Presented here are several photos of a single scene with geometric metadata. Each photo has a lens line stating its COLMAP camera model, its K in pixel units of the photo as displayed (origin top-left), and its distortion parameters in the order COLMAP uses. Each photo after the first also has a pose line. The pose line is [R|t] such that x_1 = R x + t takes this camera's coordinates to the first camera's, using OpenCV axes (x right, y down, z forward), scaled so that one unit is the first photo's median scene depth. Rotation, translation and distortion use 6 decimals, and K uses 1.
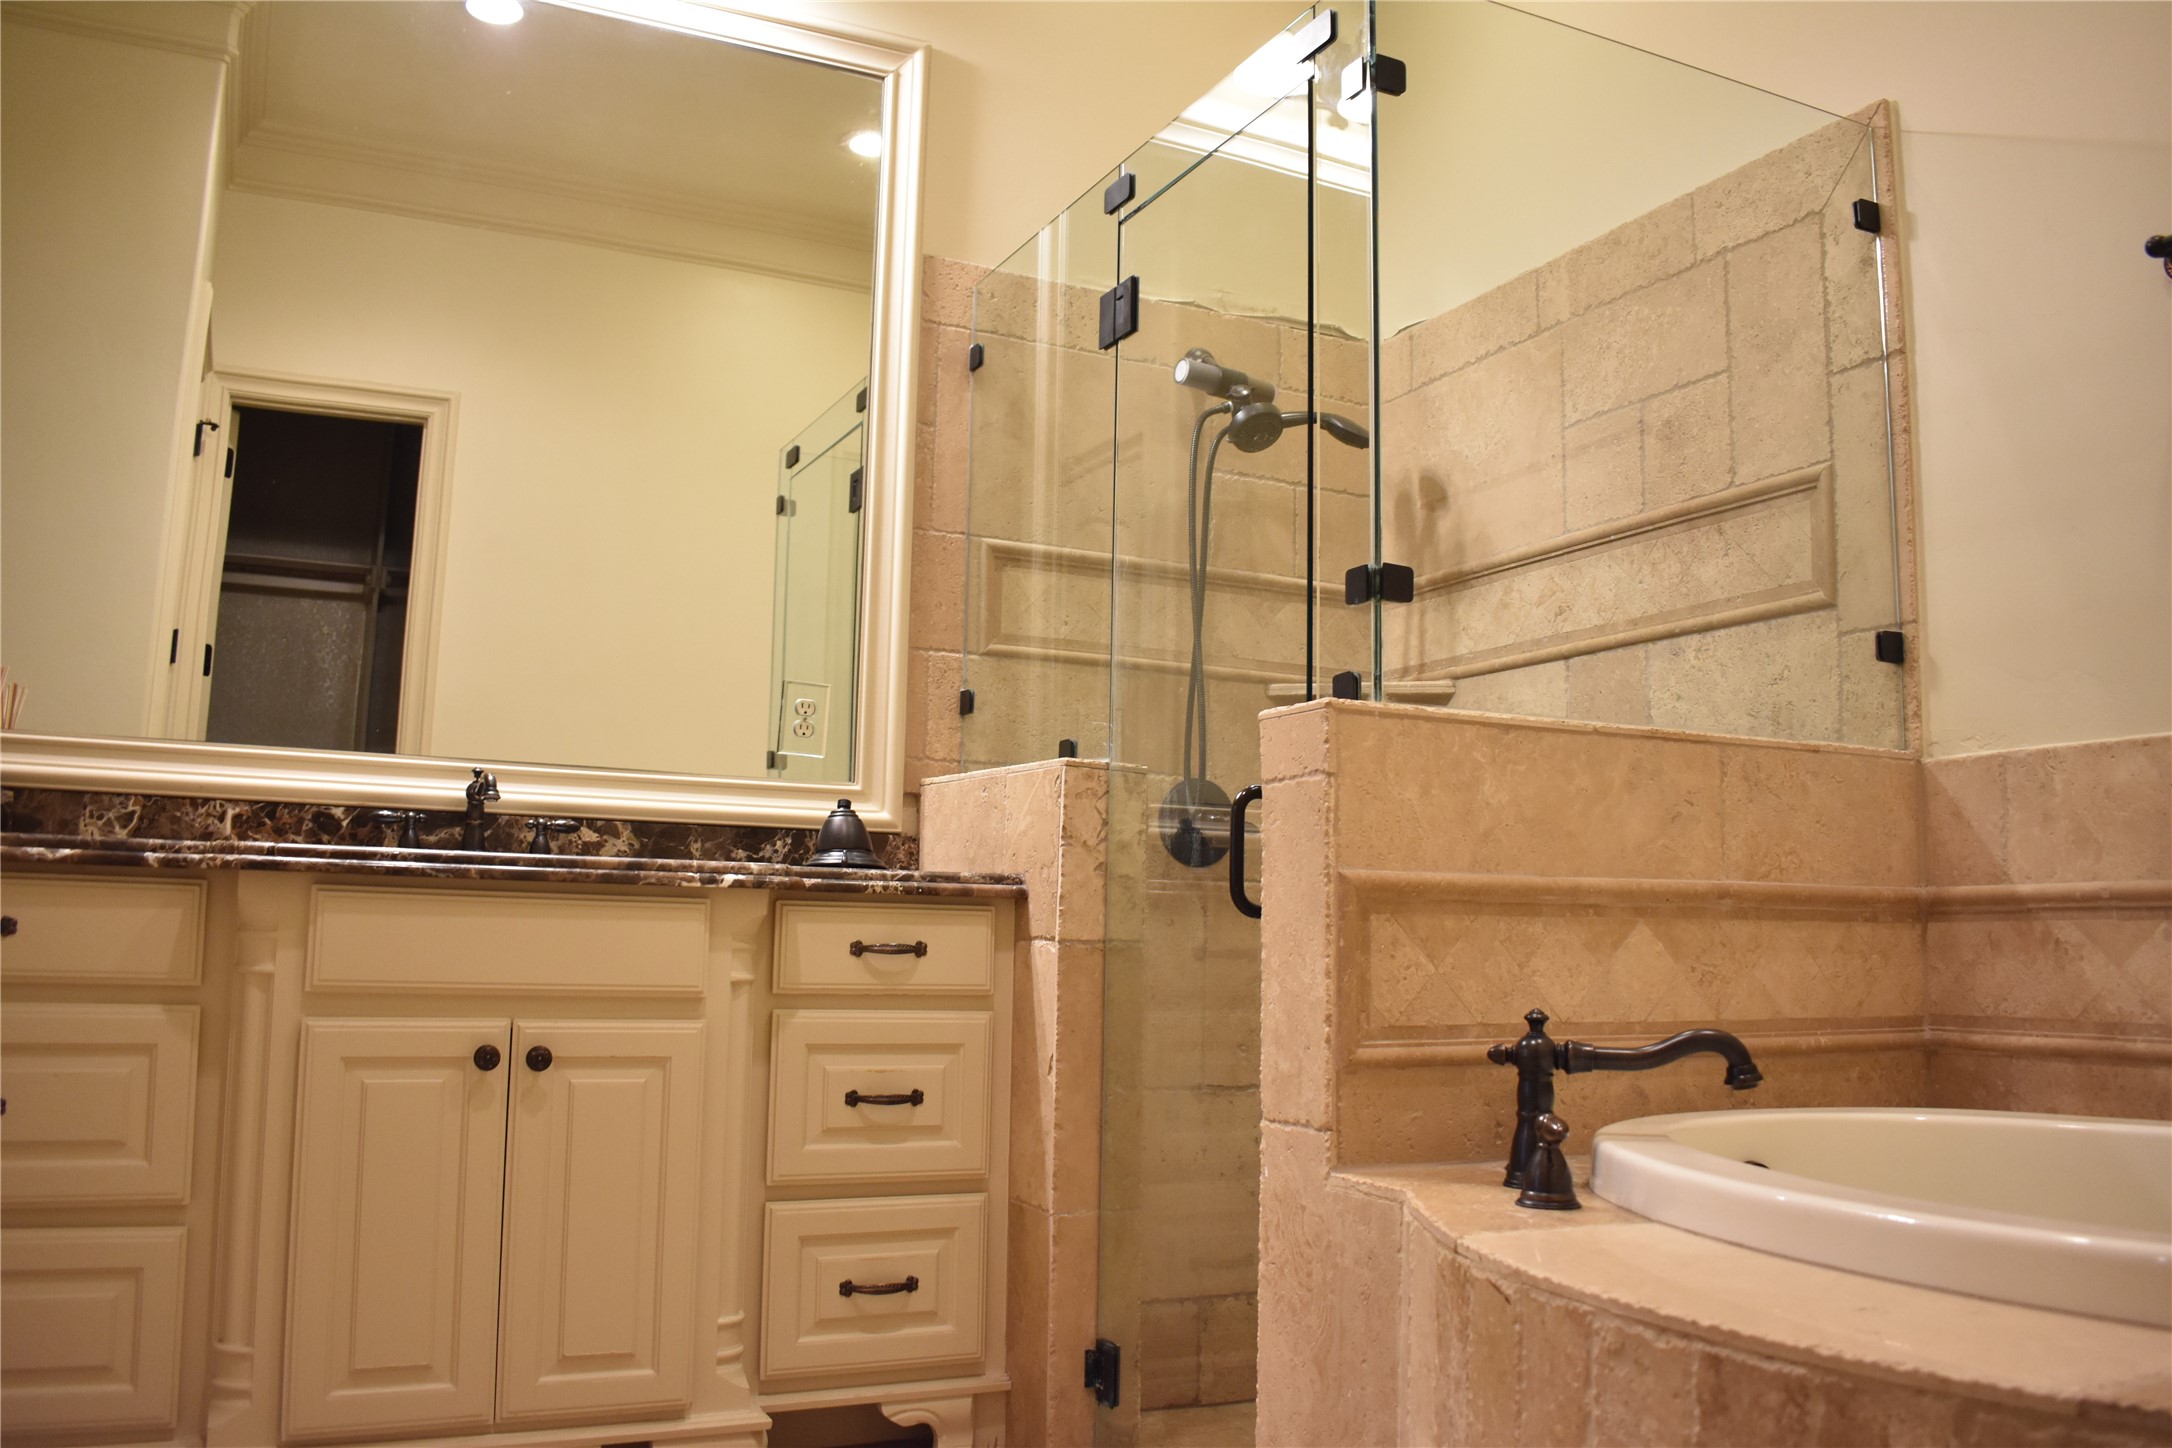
lens RADIAL K [[1734.1, 0, 1082.7], [0, 1734.1, 718.8], [0, 0, 1]] dist [-0.094784, 0.014522]
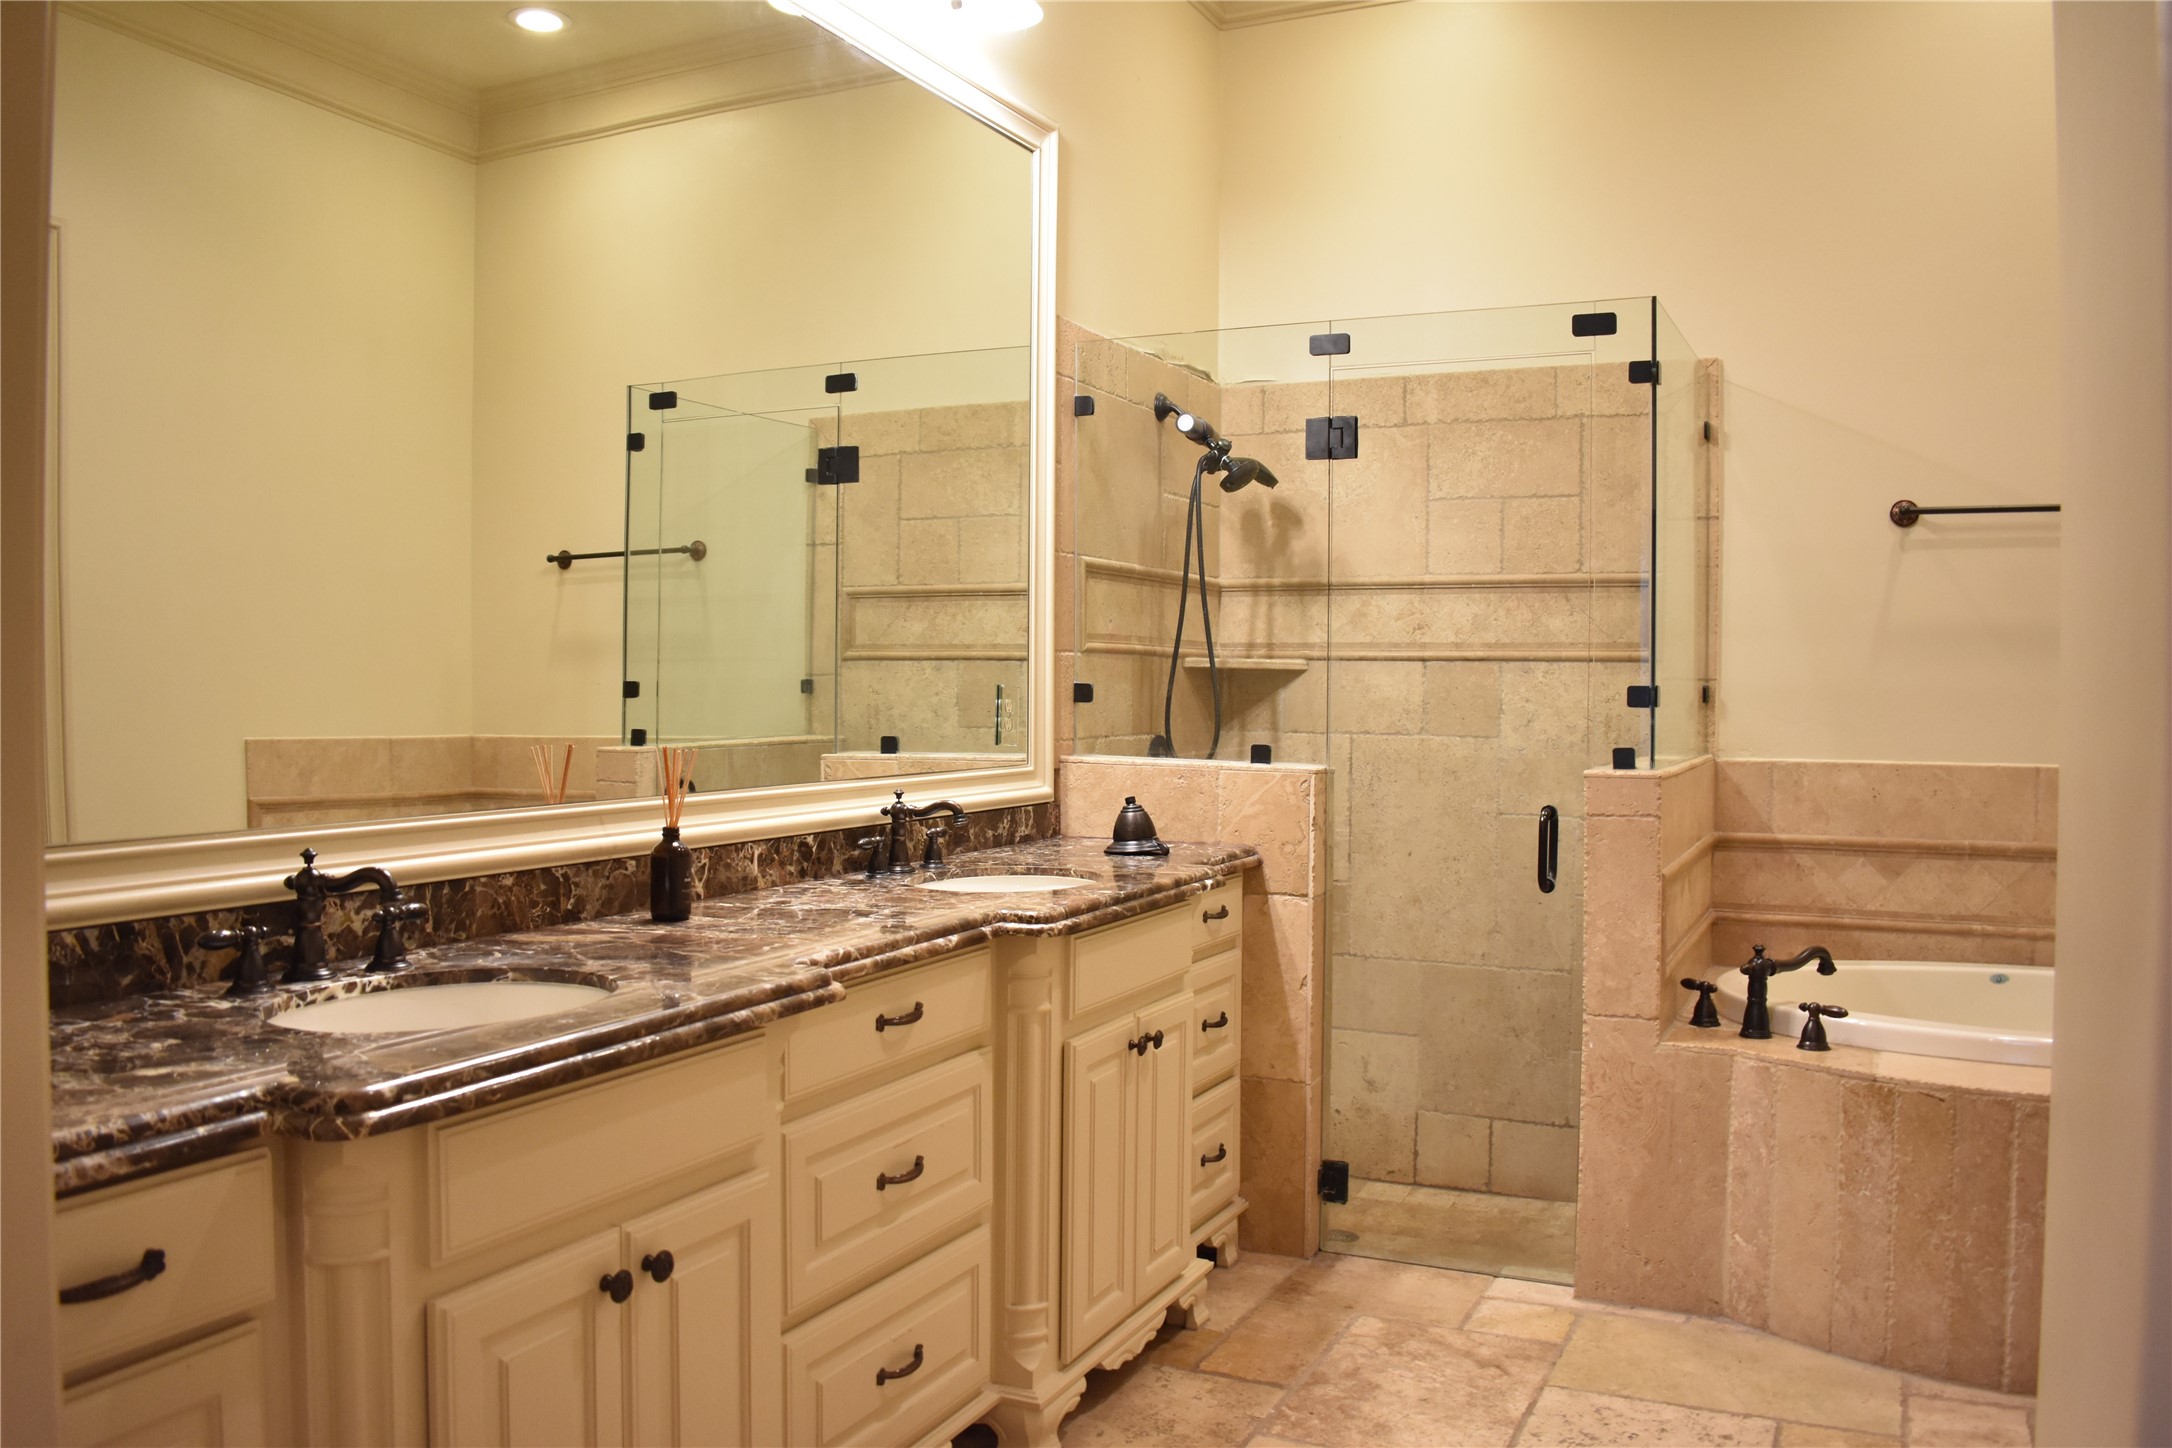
lens RADIAL K [[1734.1, 0, 1071.7], [0, 1734.1, 721.2], [0, 0, 1]] dist [-0.094784, 0.014522]
pose [[0.782444, -0.029402, 0.622026, -0.983860], [-0.067586, 0.988975, 0.131762, -0.177499], [-0.619042, -0.145137, 0.771830, 0.041657]]
